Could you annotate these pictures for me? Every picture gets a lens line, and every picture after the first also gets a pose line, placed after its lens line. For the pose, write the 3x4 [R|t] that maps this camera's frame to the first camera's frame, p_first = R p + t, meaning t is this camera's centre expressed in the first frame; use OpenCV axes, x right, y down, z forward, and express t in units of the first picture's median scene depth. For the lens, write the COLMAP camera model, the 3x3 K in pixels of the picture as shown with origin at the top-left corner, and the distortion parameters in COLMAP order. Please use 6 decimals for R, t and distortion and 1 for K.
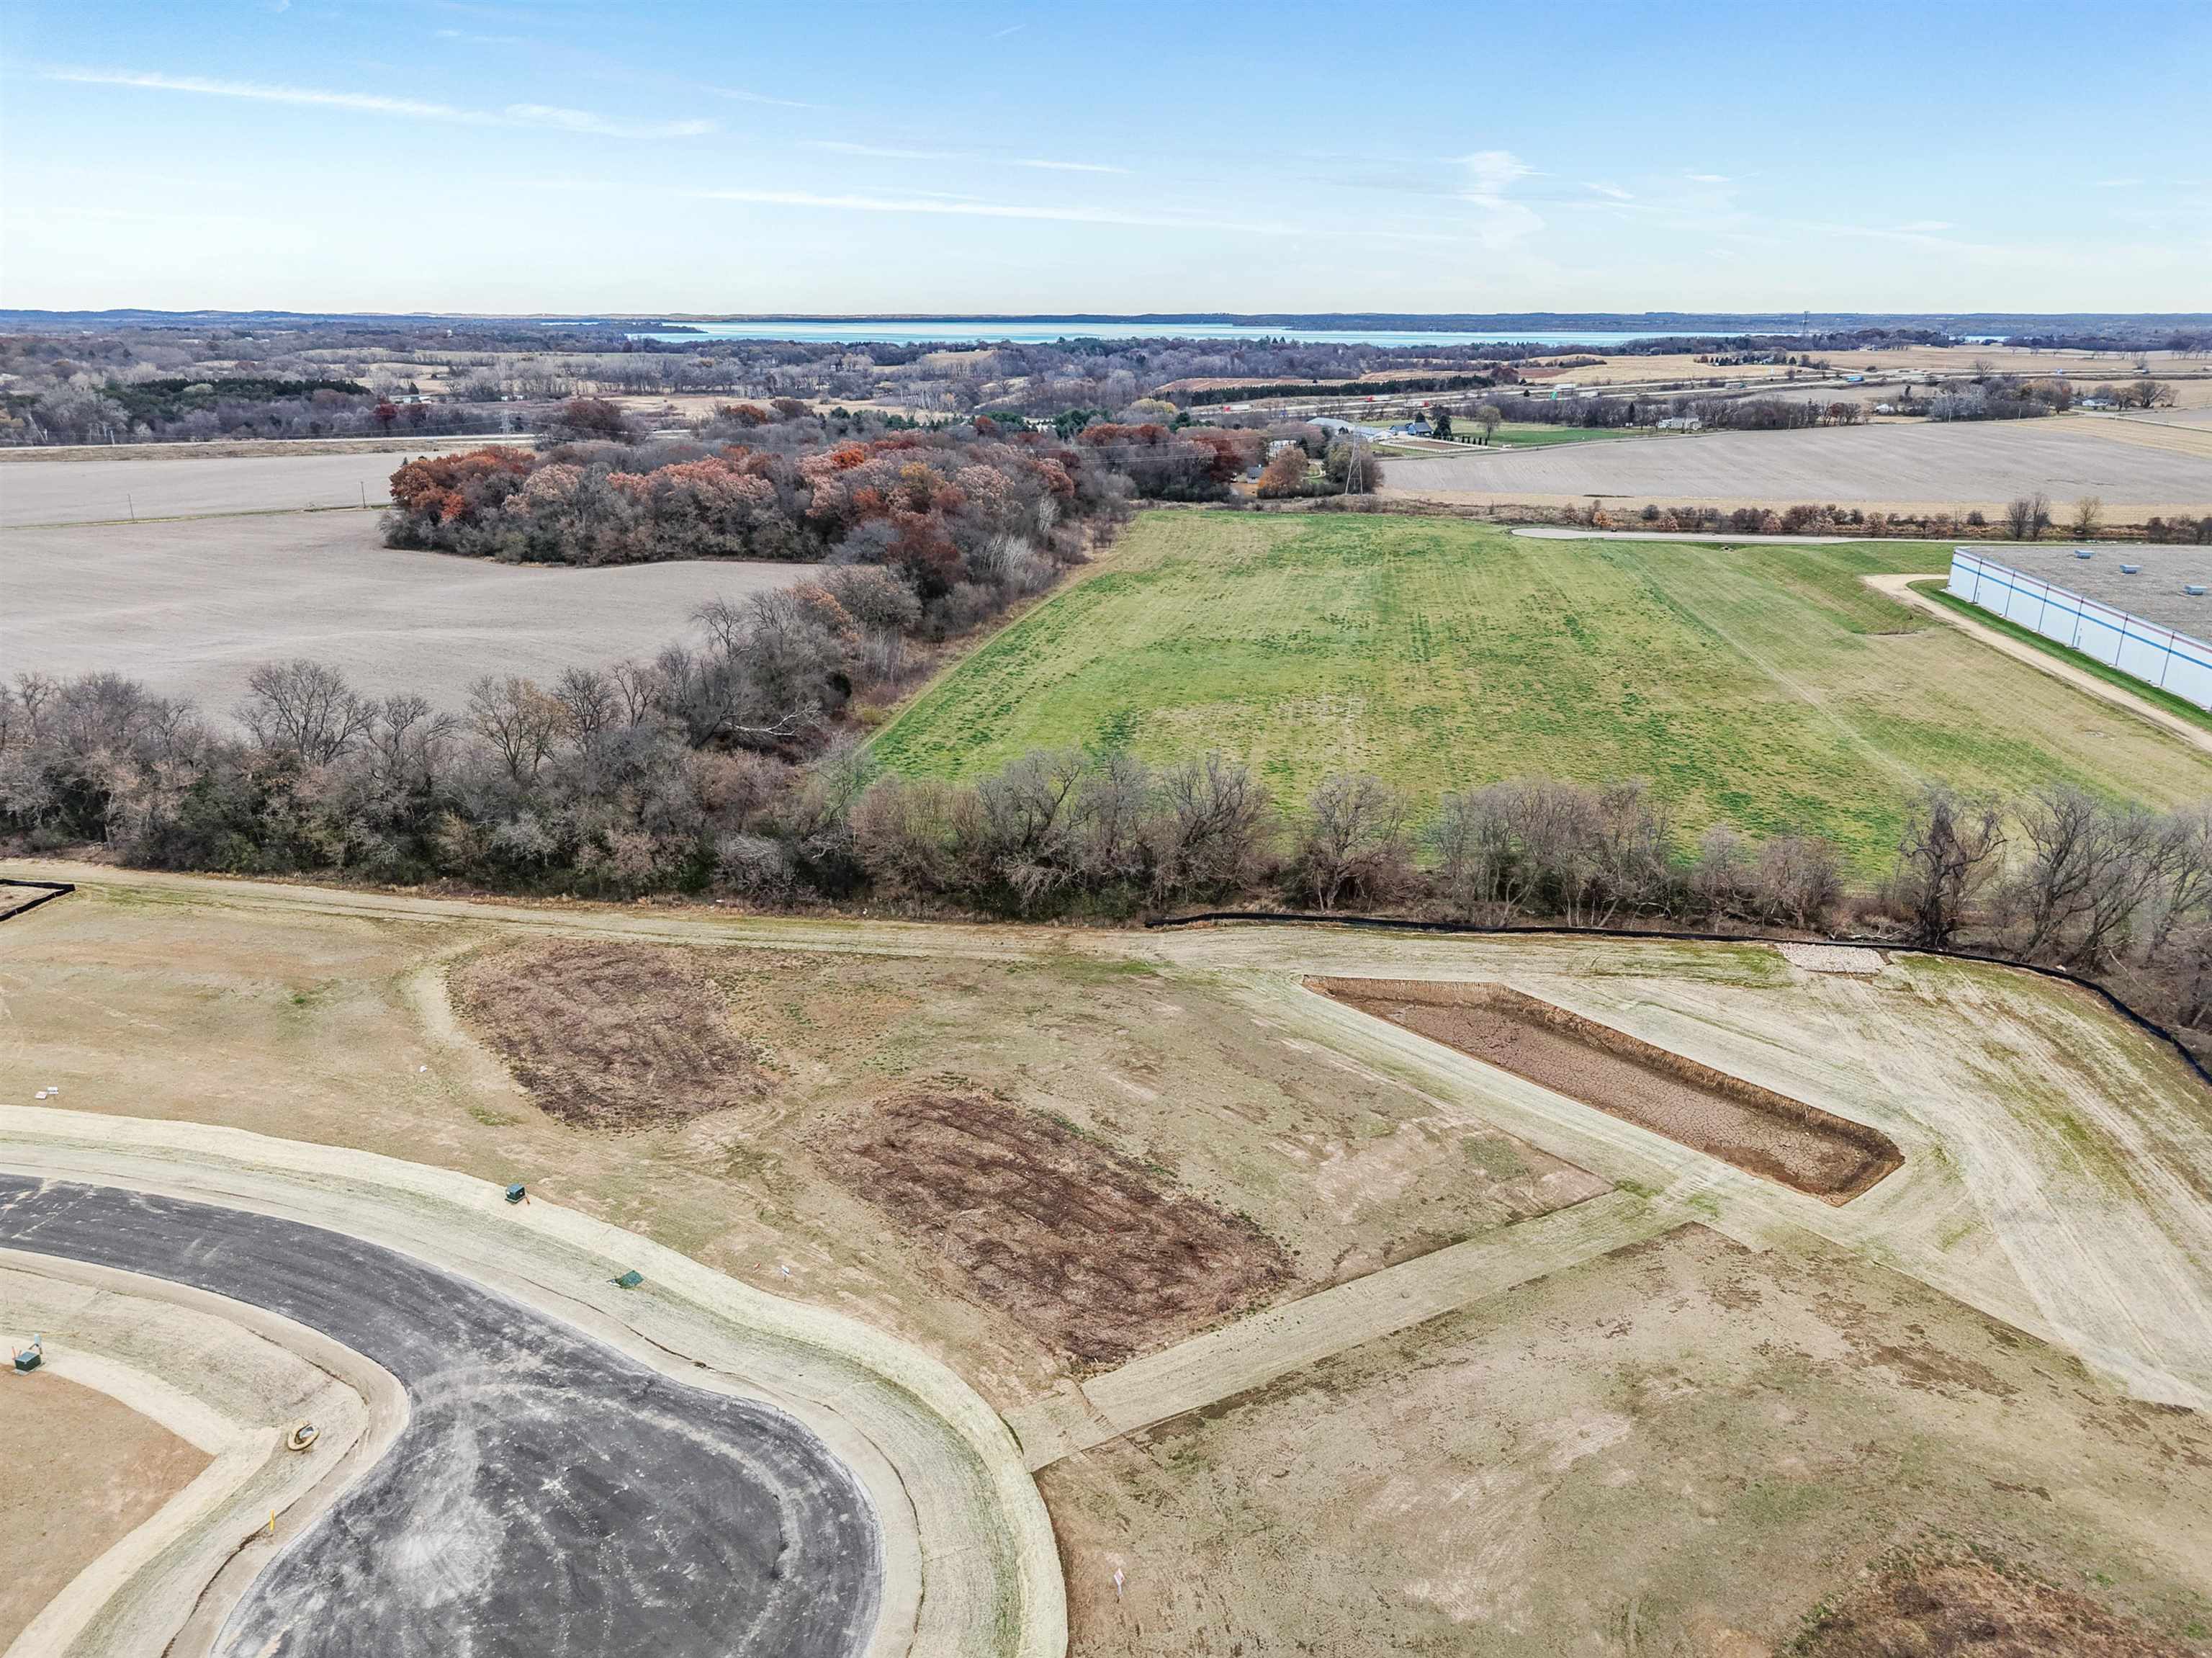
lens RADIAL K [[1518.6, 0, 1098.2], [0, 1518.6, 829.1], [0, 0, 1]] dist [0.010002, -0.000529]
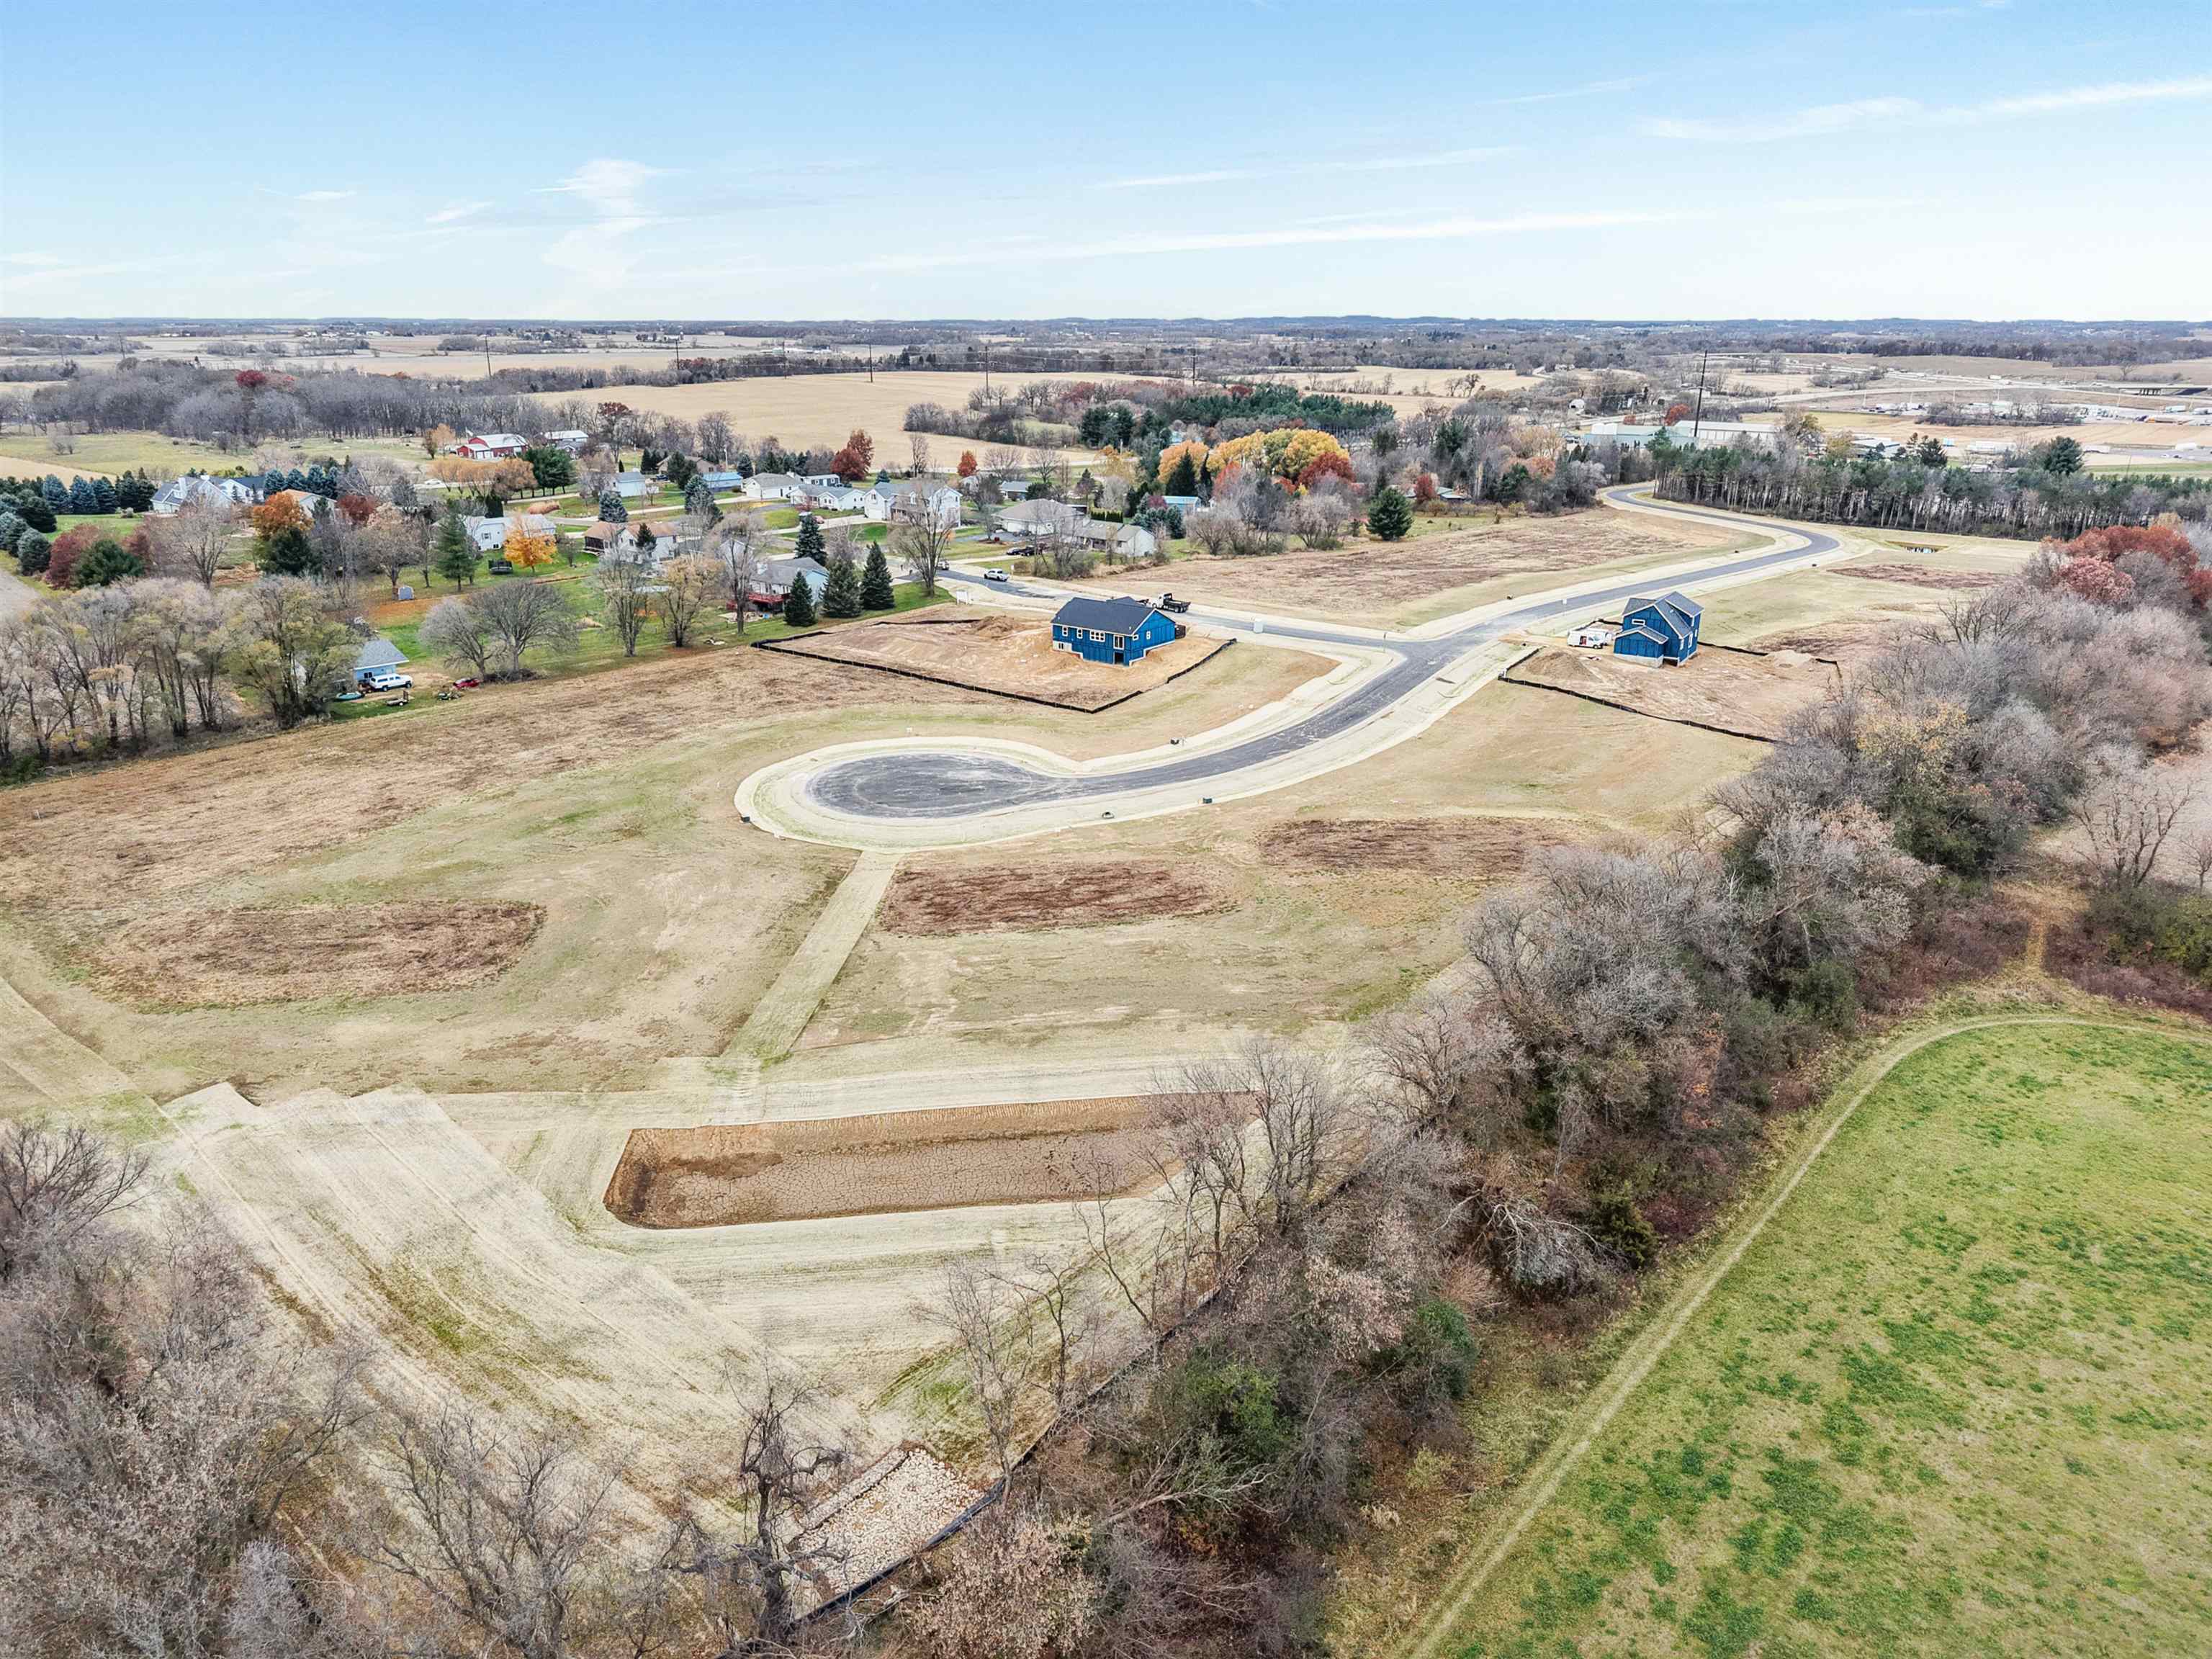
lens RADIAL K [[1507.3, 0, 1098.5], [0, 1507.3, 828.8], [0, 0, 1]] dist [0.064854, -0.092858]
pose [[-0.561650, 0.261213, -0.785059, 1.219782], [-0.271629, 0.838048, 0.473174, -0.602344], [0.781516, 0.479003, -0.399736, 1.769381]]
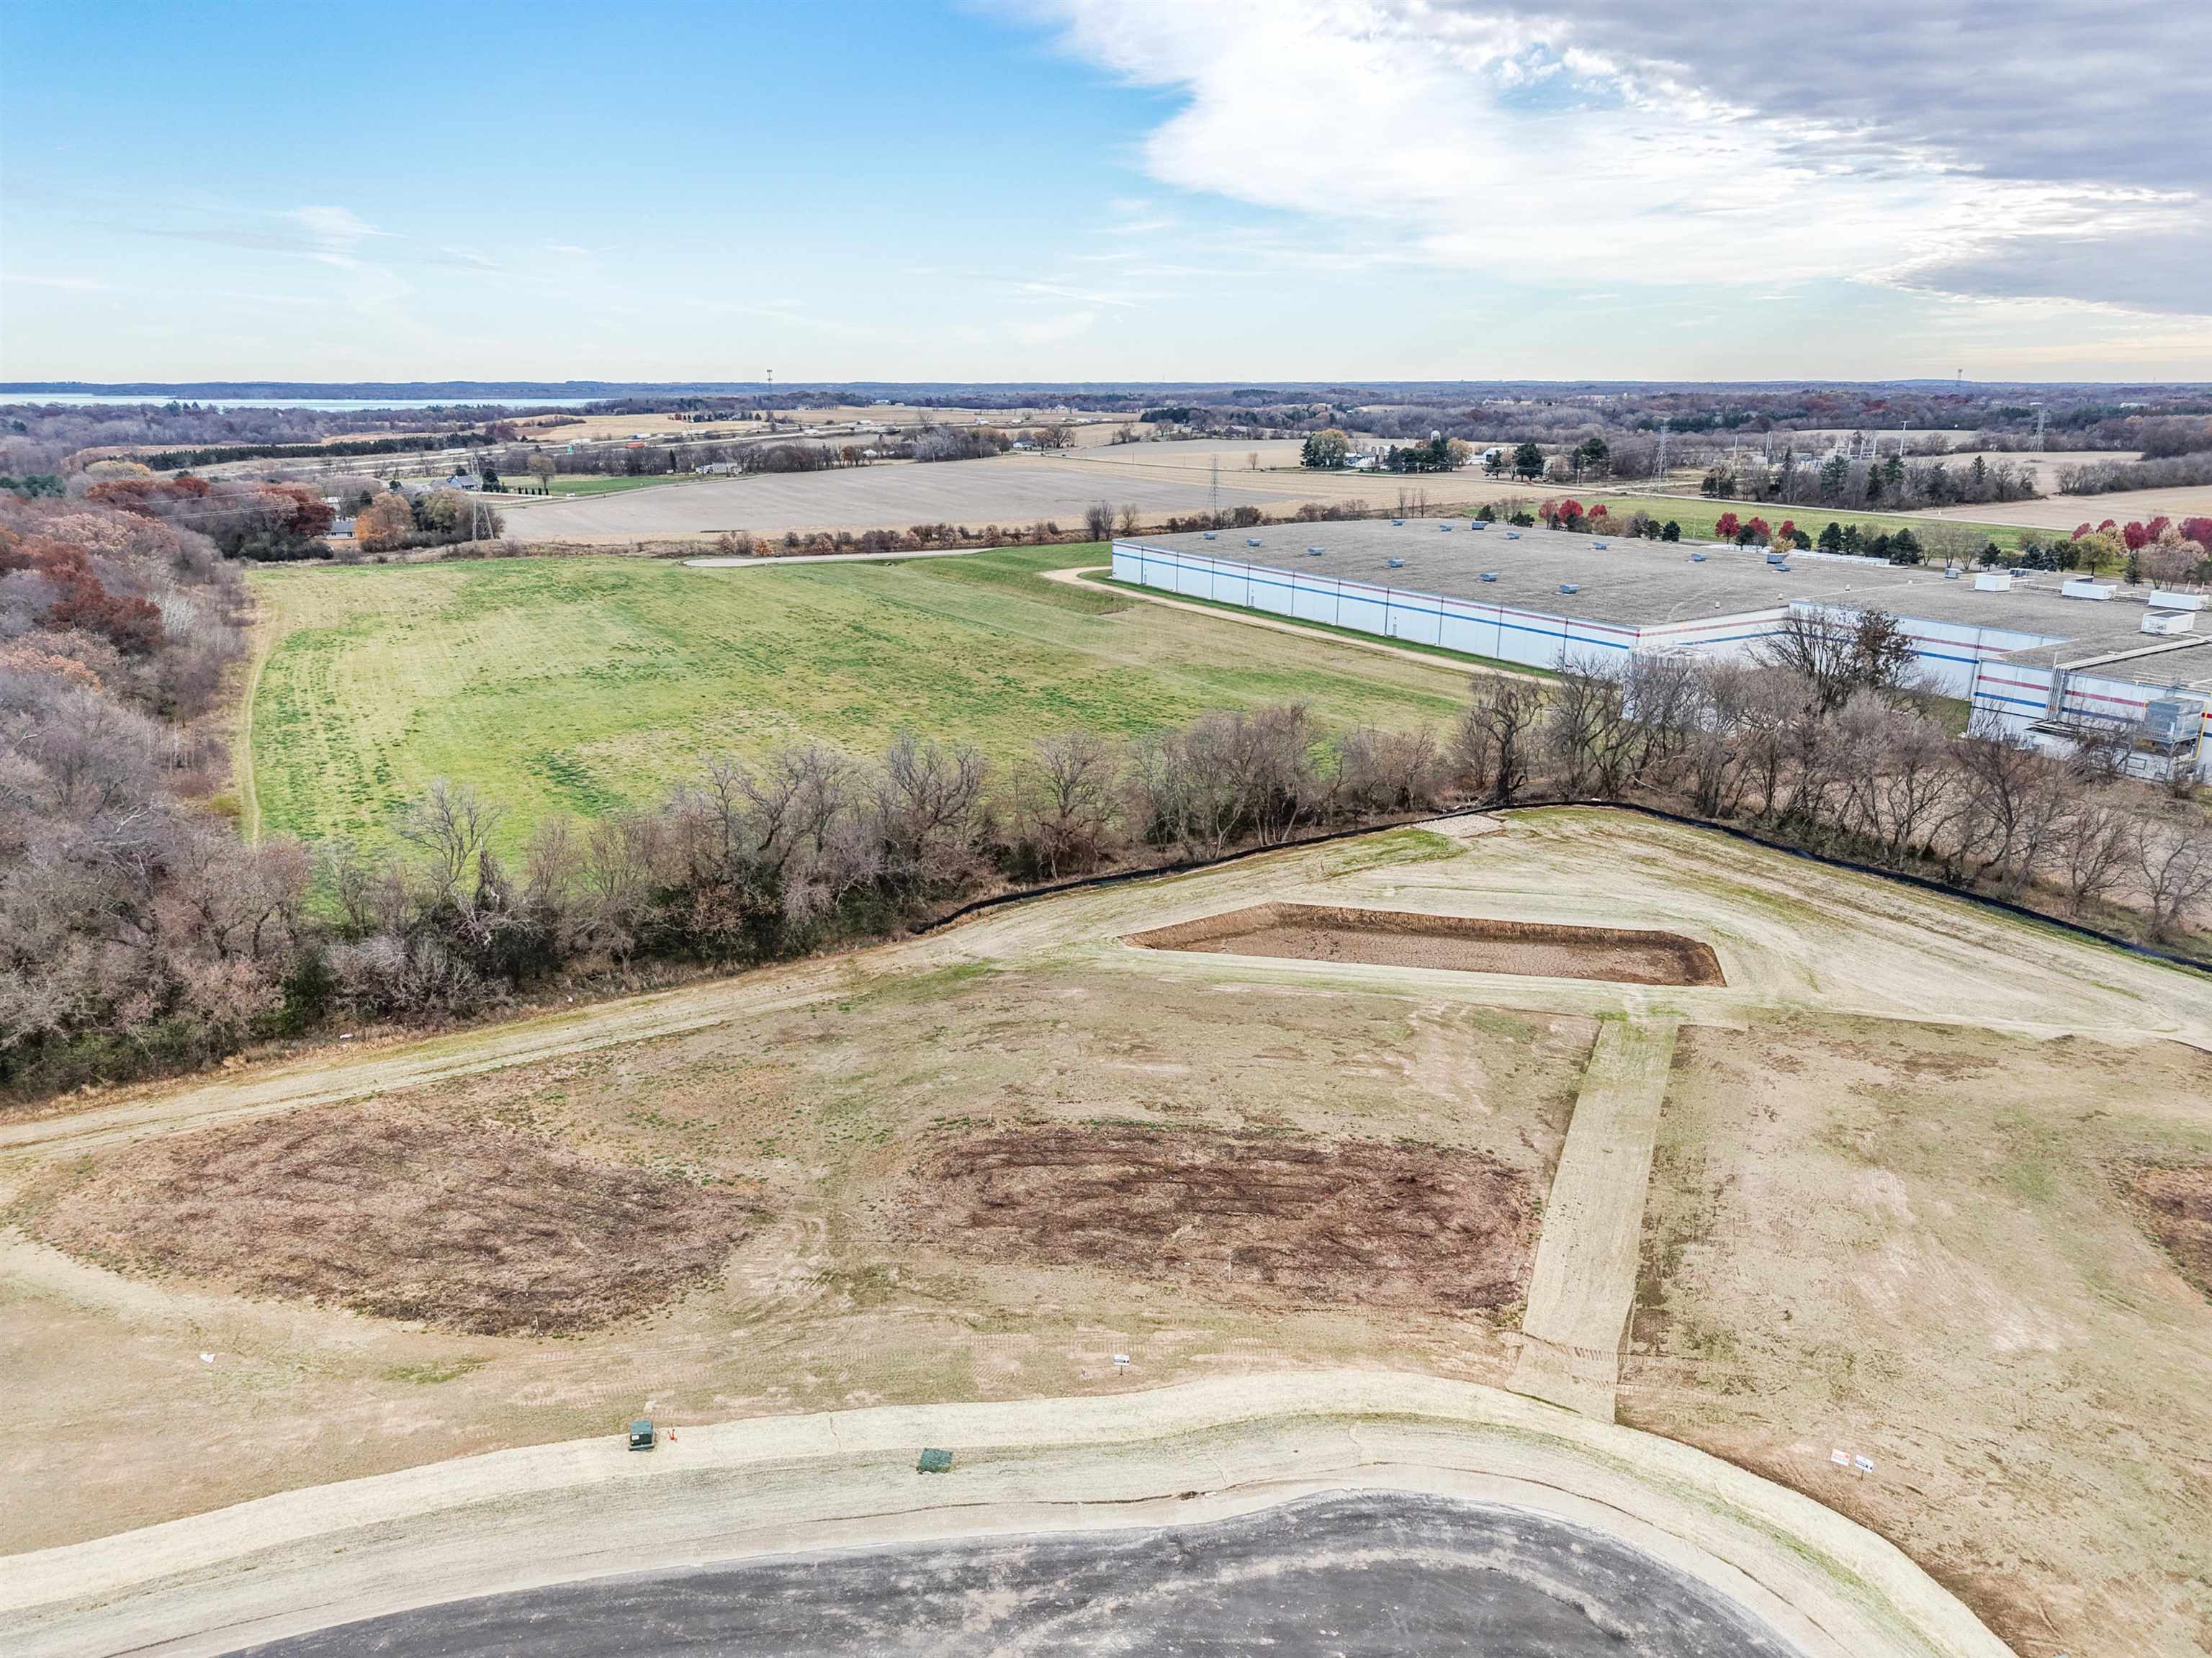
lens RADIAL K [[1518.2, 0, 1098.2], [0, 1518.2, 829.1], [0, 0, 1]] dist [0.010002, -0.000529]
pose [[0.792278, -0.173623, 0.584936, -0.607421], [0.198030, 0.979934, 0.022642, 0.011162], [-0.577131, 0.097896, 0.810763, 0.362880]]
